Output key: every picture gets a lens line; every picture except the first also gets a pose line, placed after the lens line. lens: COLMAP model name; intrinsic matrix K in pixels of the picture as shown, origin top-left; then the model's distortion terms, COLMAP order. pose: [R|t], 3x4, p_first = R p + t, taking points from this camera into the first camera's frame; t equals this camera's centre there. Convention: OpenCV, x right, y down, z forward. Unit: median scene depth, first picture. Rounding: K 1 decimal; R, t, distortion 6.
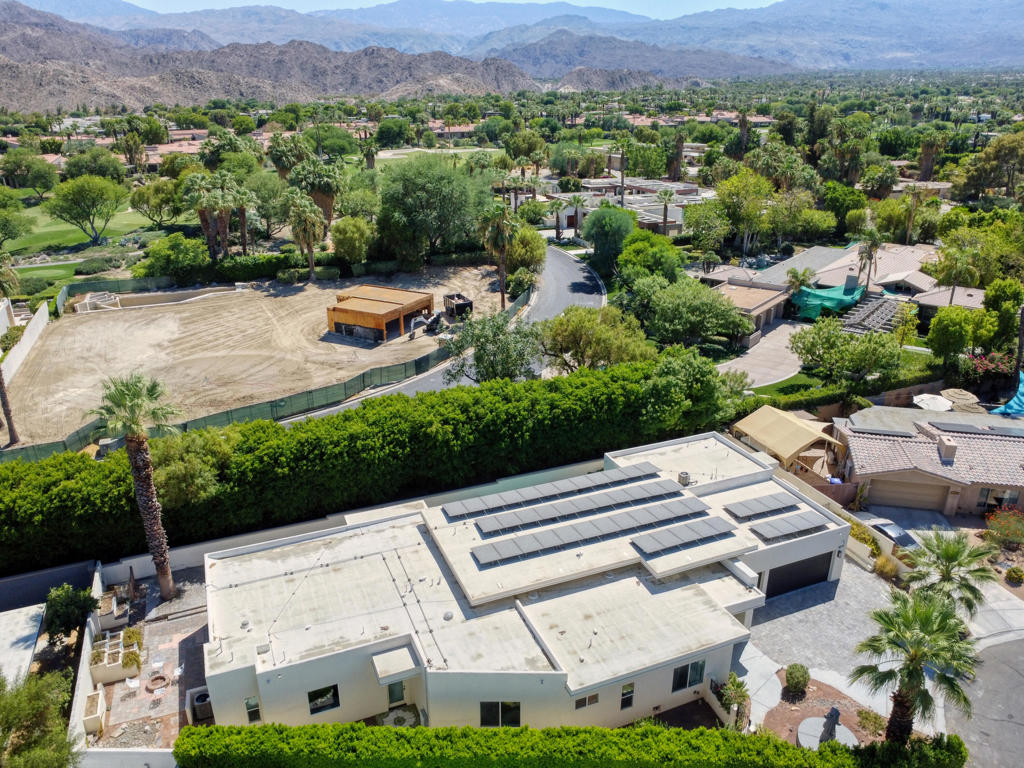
lens RADIAL K [[739.3, 0, 507.5], [0, 739.3, 382.1], [0, 0, 1]] dist [-0.029499, 0.003691]
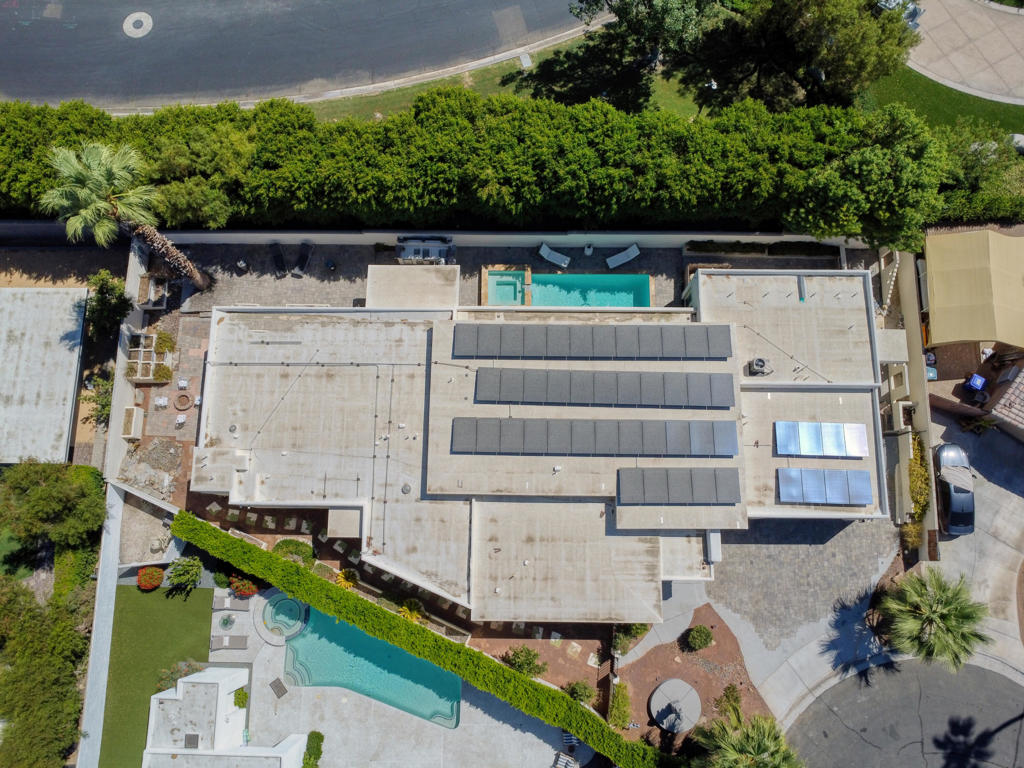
lens RADIAL K [[739.3, 0, 510.3], [0, 739.3, 385.1], [0, 0, 1]] dist [-0.029499, 0.003691]
pose [[0.920729, 0.379798, -0.089509, 0.069504], [-0.131993, 0.519016, 0.844512, -0.494118], [0.367200, -0.765752, 0.528004, 0.451565]]
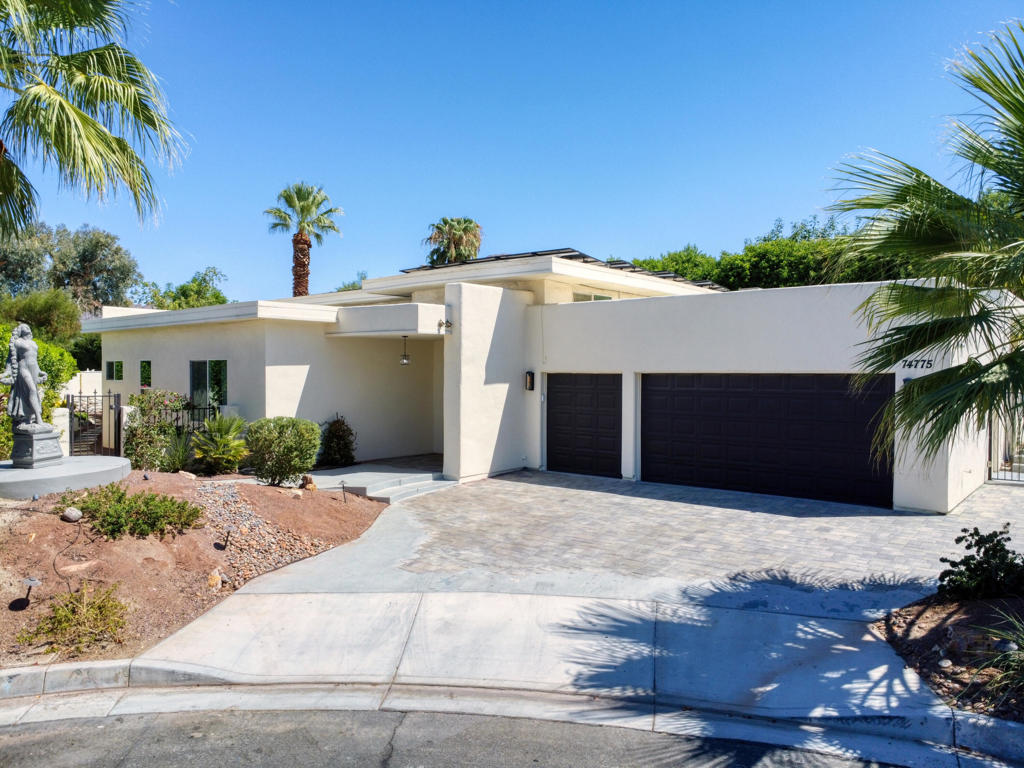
lens RADIAL K [[739.3, 0, 509.0], [0, 739.3, 387.1], [0, 0, 1]] dist [-0.029499, 0.003691]
pose [[0.461924, 0.021725, -0.886654, 0.567462], [-0.324659, 0.934457, -0.146243, 0.292132], [0.825362, 0.355413, 0.438701, 0.683442]]
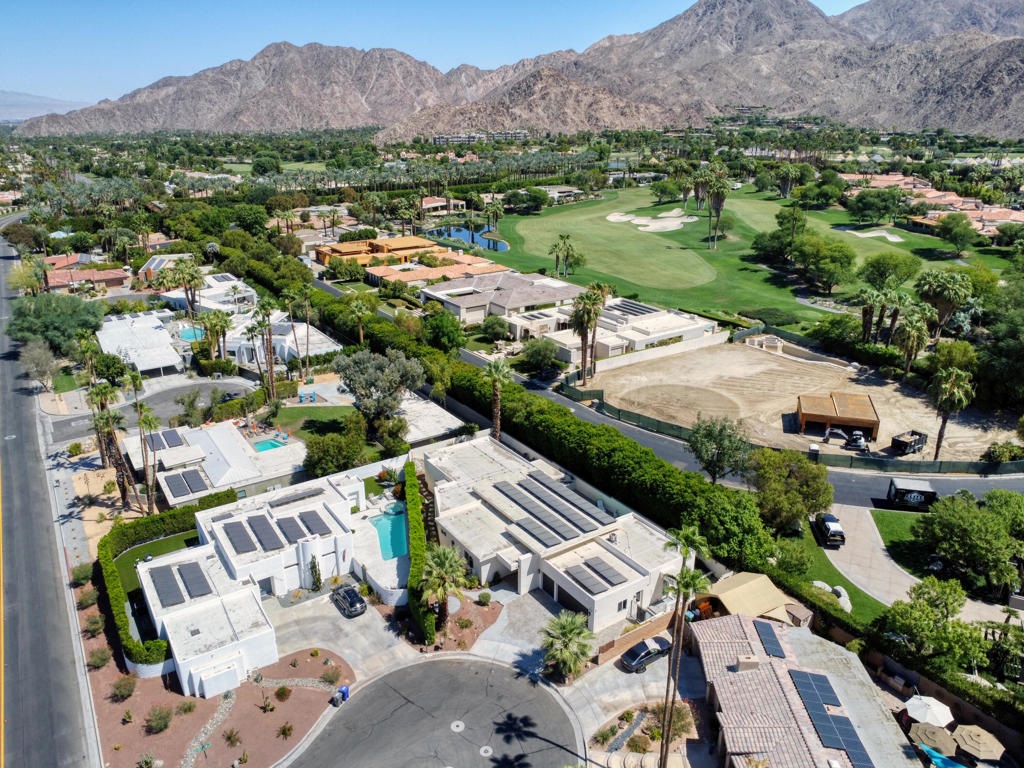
lens RADIAL K [[739.3, 0, 510.1], [0, 739.3, 386.8], [0, 0, 1]] dist [-0.029499, 0.003691]
pose [[0.196953, 0.348245, -0.916479, 1.524309], [-0.352104, 0.897549, 0.265384, -0.501033], [0.915004, 0.270428, 0.299394, 0.224589]]
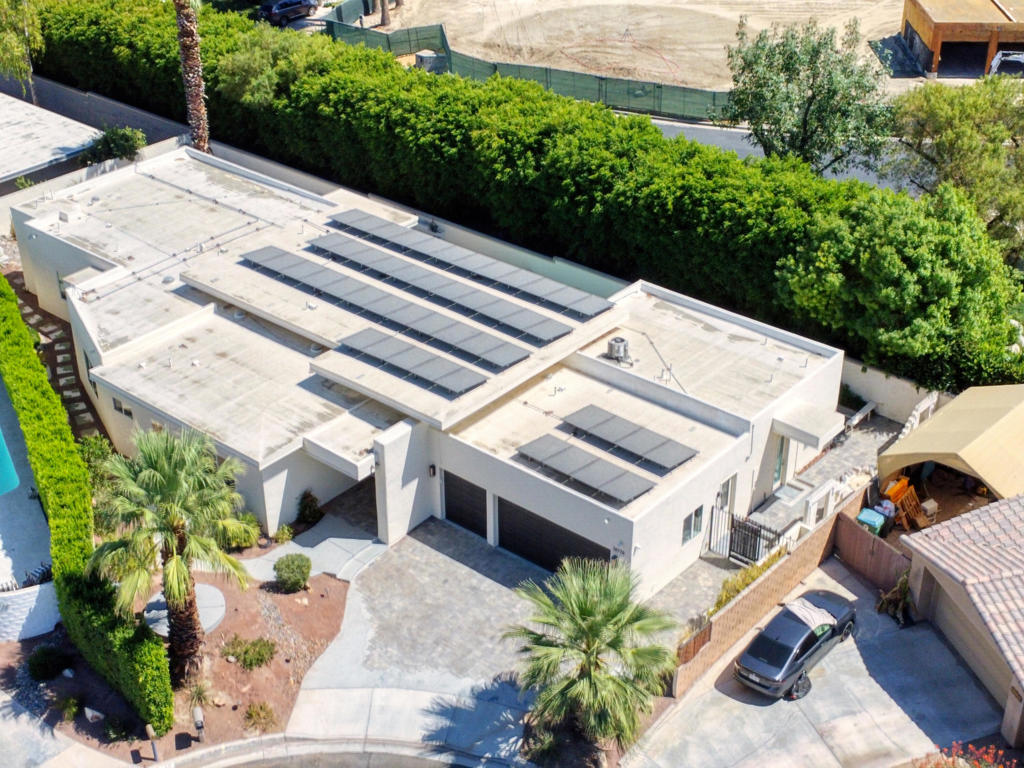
lens RADIAL K [[1487.6, 0, 512.5], [0, 1487.6, 382.1], [0, 0, 1]] dist [-0.035052, 0.000000]
pose [[0.458262, 0.447560, -0.767910, 1.082830], [-0.318094, 0.889328, 0.328499, -0.196162], [0.829947, 0.093729, 0.549912, 0.295342]]
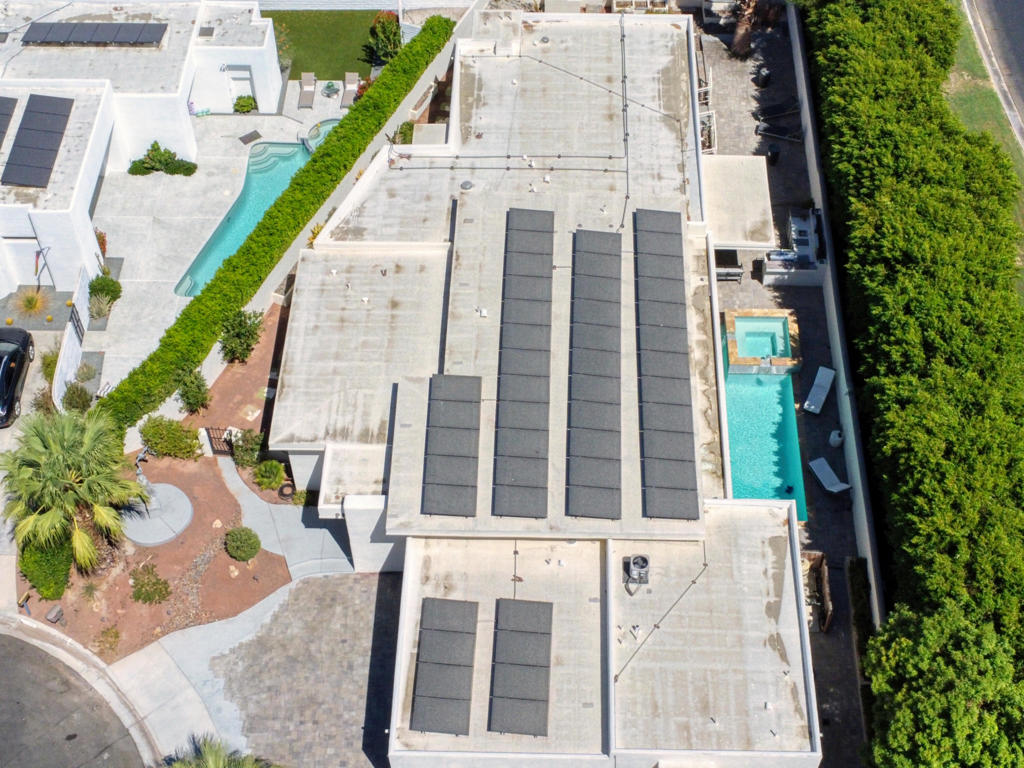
lens RADIAL K [[1487.6, 0, 516.8], [0, 1487.6, 383.7], [0, 0, 1]] dist [-0.035052, 0.000000]
pose [[-0.405195, 0.721411, -0.561590, 0.744324], [-0.321551, 0.462571, 0.826216, -0.732831], [0.855817, 0.515358, 0.044538, 0.804367]]
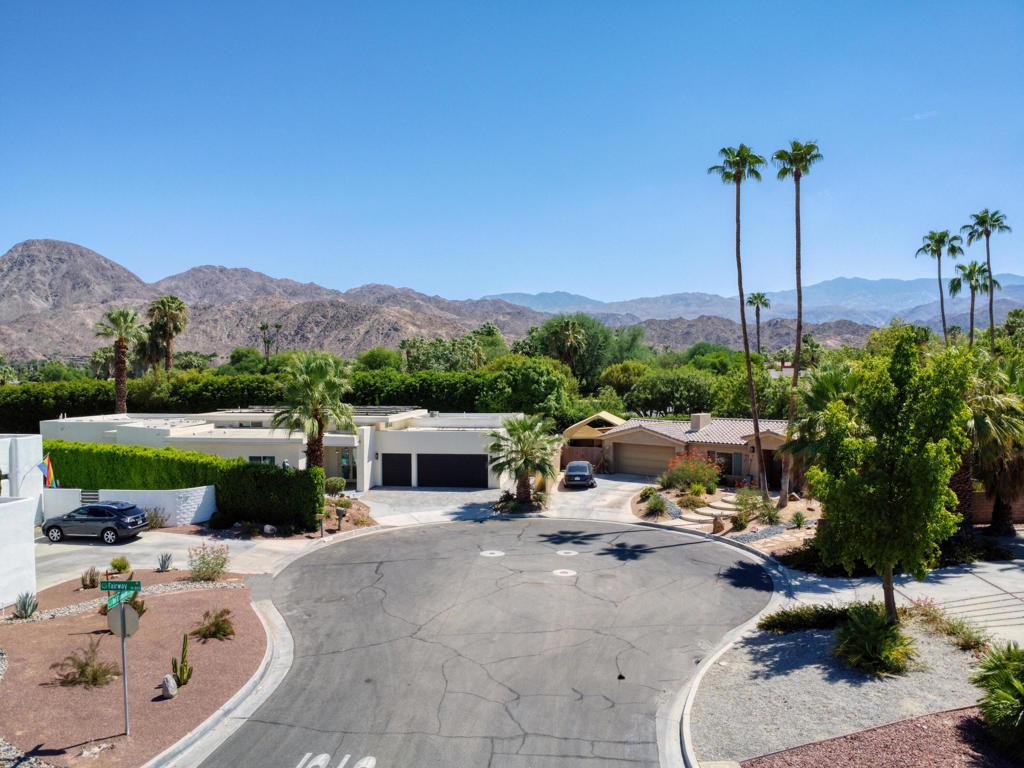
lens RADIAL K [[739.3, 0, 508.6], [0, 739.3, 383.9], [0, 0, 1]] dist [-0.029499, 0.003691]
pose [[0.861867, 0.007362, -0.507080, 0.951186], [-0.181197, 0.938363, -0.294350, 0.413001], [0.473659, 0.345572, 0.810079, 0.047943]]
